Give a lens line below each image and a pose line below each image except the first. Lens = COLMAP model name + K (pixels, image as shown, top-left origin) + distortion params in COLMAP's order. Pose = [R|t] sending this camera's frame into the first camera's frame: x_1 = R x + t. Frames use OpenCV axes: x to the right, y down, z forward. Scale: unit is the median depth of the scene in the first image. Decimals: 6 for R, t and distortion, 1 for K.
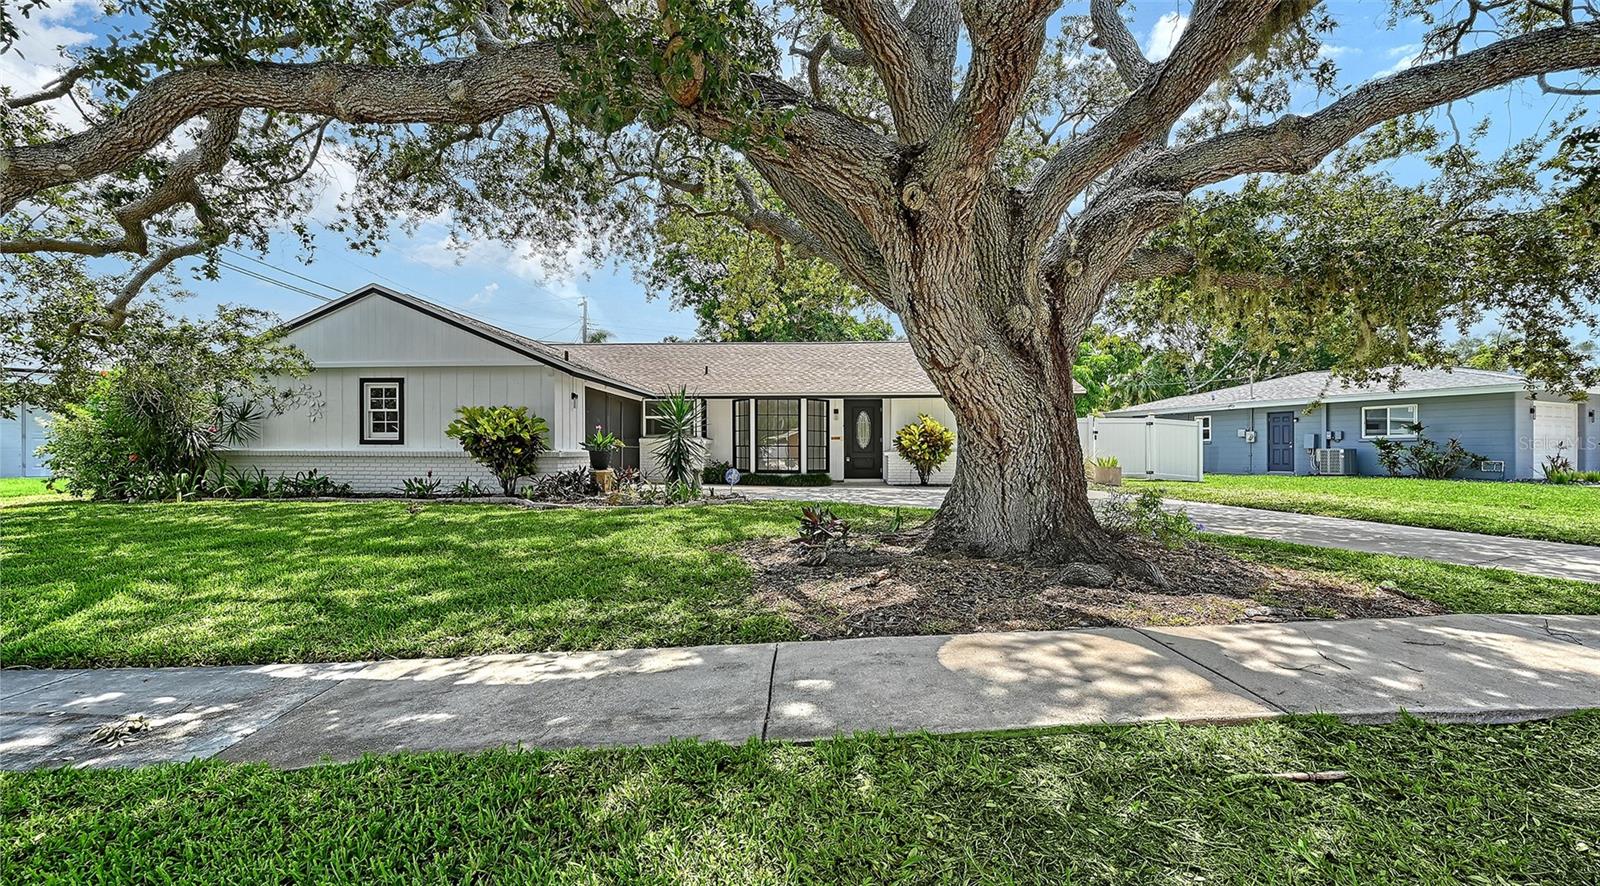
lens RADIAL K [[649.0, 0, 807.2], [0, 649.0, 444.9], [0, 0, 1]] dist [0.003396, 0.000526]
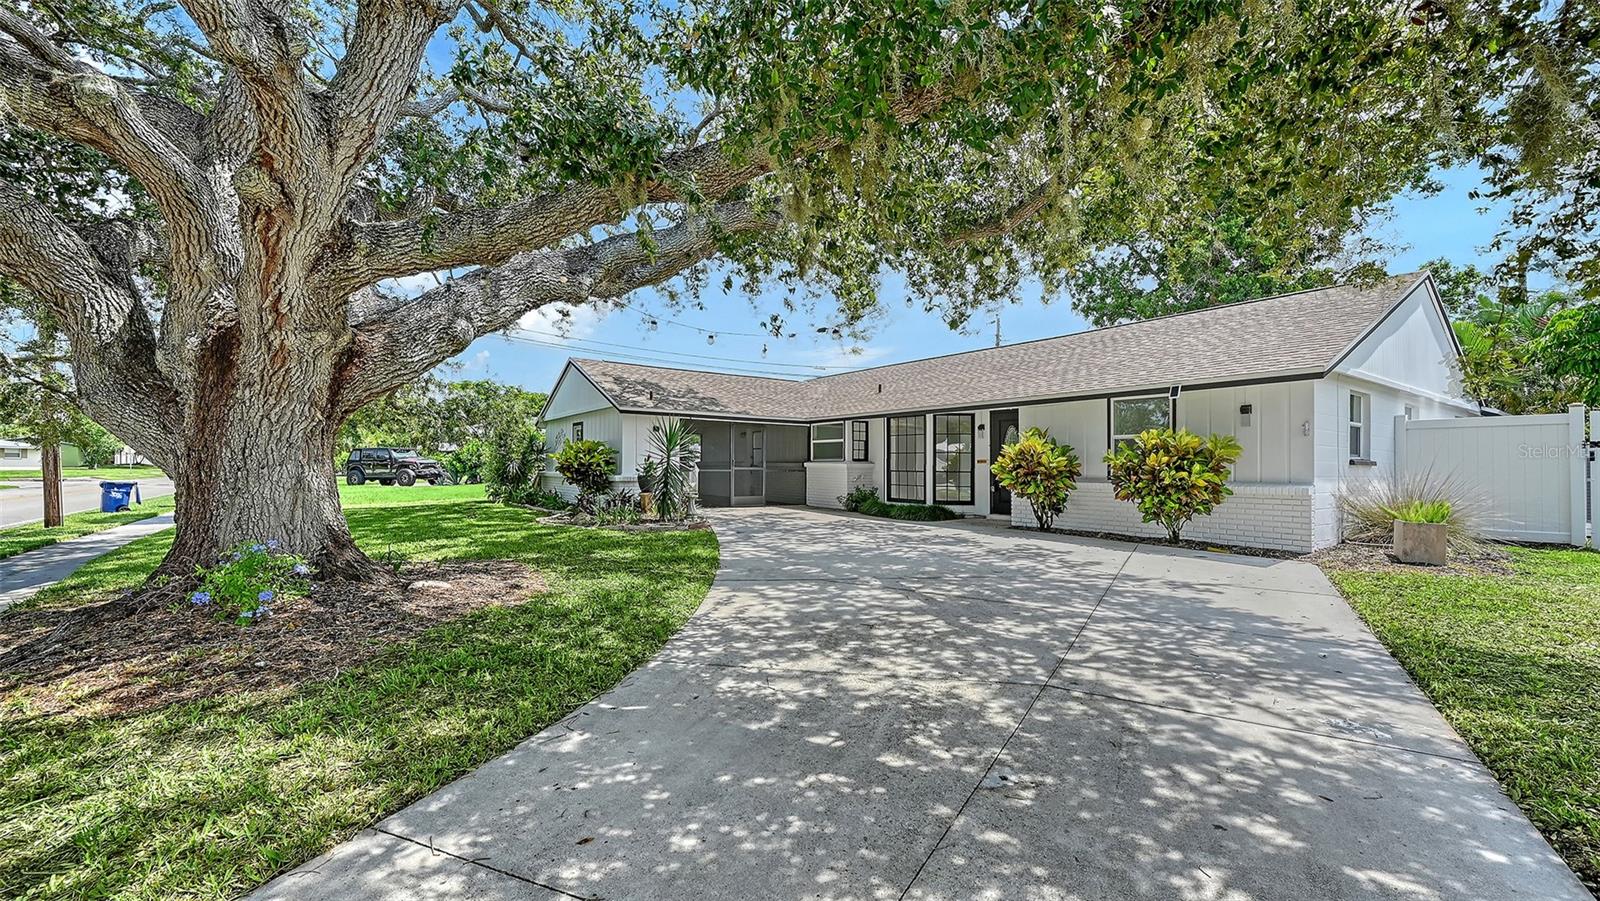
lens RADIAL K [[649.0, 0, 783.7], [0, 649.0, 458.5], [0, 0, 1]] dist [0.003396, 0.000526]
pose [[0.614516, -0.005433, -0.788886, 0.520409], [0.003733, 0.999985, -0.003978, -0.011403], [0.788896, -0.000501, 0.614527, 0.329843]]
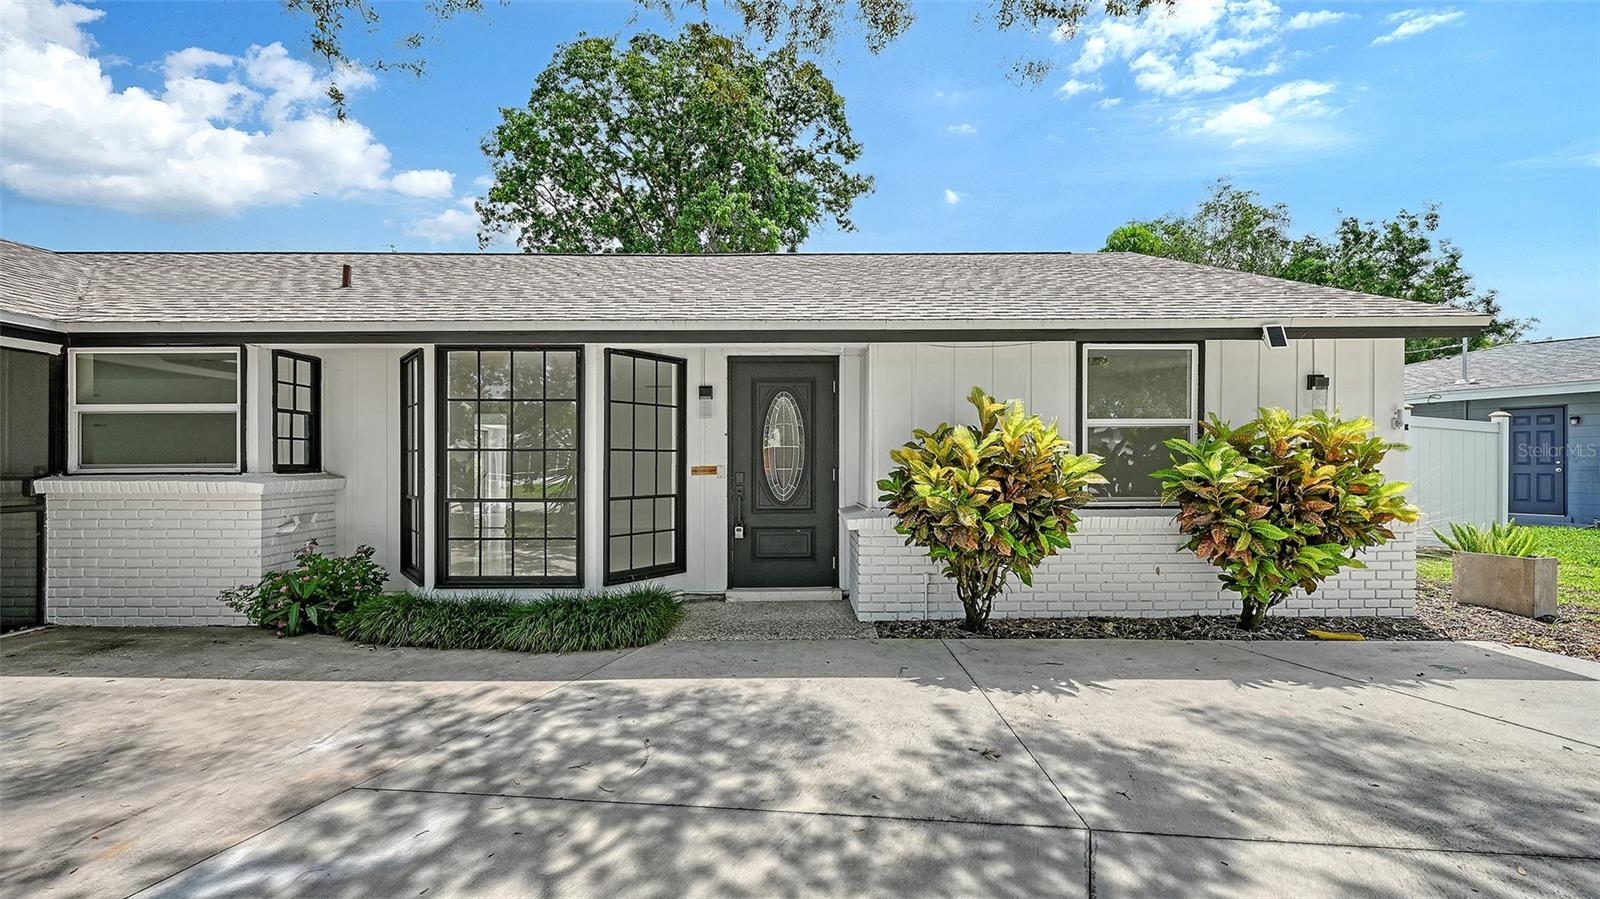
lens RADIAL K [[649.0, 0, 793.2], [0, 649.0, 463.3], [0, 0, 1]] dist [0.003396, 0.000526]
pose [[0.998299, -0.005344, 0.058051, 0.071188], [0.004437, 0.999866, 0.015741, -0.019018], [-0.058128, -0.015456, 0.998189, 0.659709]]
